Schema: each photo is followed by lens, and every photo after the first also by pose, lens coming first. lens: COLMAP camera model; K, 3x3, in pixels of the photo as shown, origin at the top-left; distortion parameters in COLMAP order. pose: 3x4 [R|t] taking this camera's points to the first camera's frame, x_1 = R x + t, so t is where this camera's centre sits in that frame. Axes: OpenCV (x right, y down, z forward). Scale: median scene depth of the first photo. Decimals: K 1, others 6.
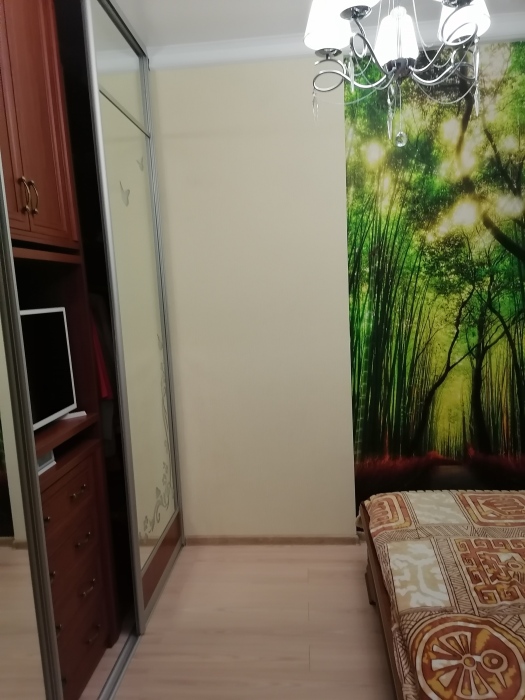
lens RADIAL K [[526.0, 0, 267.8], [0, 526.0, 348.3], [0, 0, 1]] dist [0.083317, -0.094809]
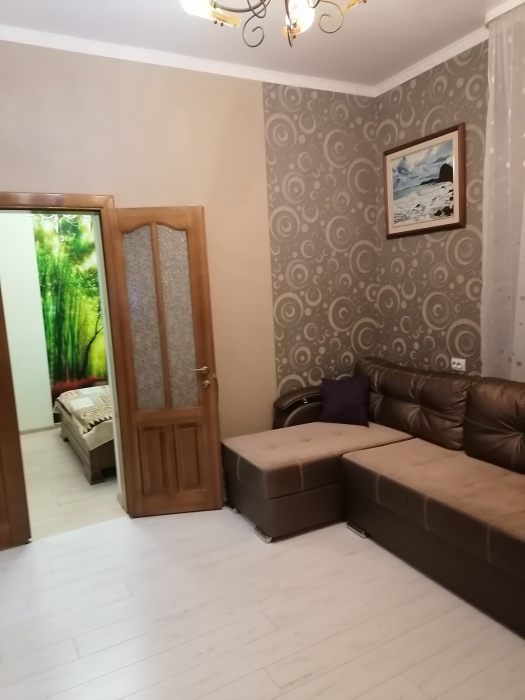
lens RADIAL K [[526.0, 0, 260.0], [0, 526.0, 351.8], [0, 0, 1]] dist [0.083317, -0.094809]
pose [[0.839057, -0.066325, 0.539985, -0.238977], [0.077362, 0.997001, 0.002250, 0.156238], [-0.538514, 0.039887, 0.841672, -1.065435]]
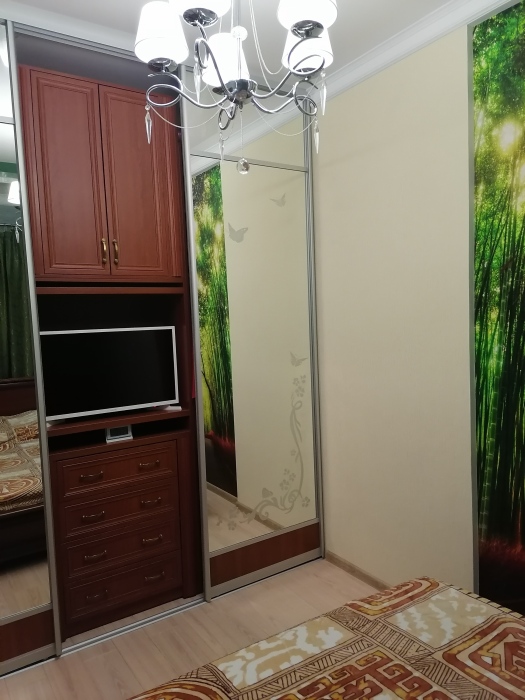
lens RADIAL K [[526.0, 0, 264.3], [0, 526.0, 351.3], [0, 0, 1]] dist [0.083317, -0.094809]
pose [[0.623245, 0.078238, -0.778103, 0.588885], [-0.088149, 0.995670, 0.029509, -0.054868], [0.777043, 0.050197, 0.627443, 0.270418]]
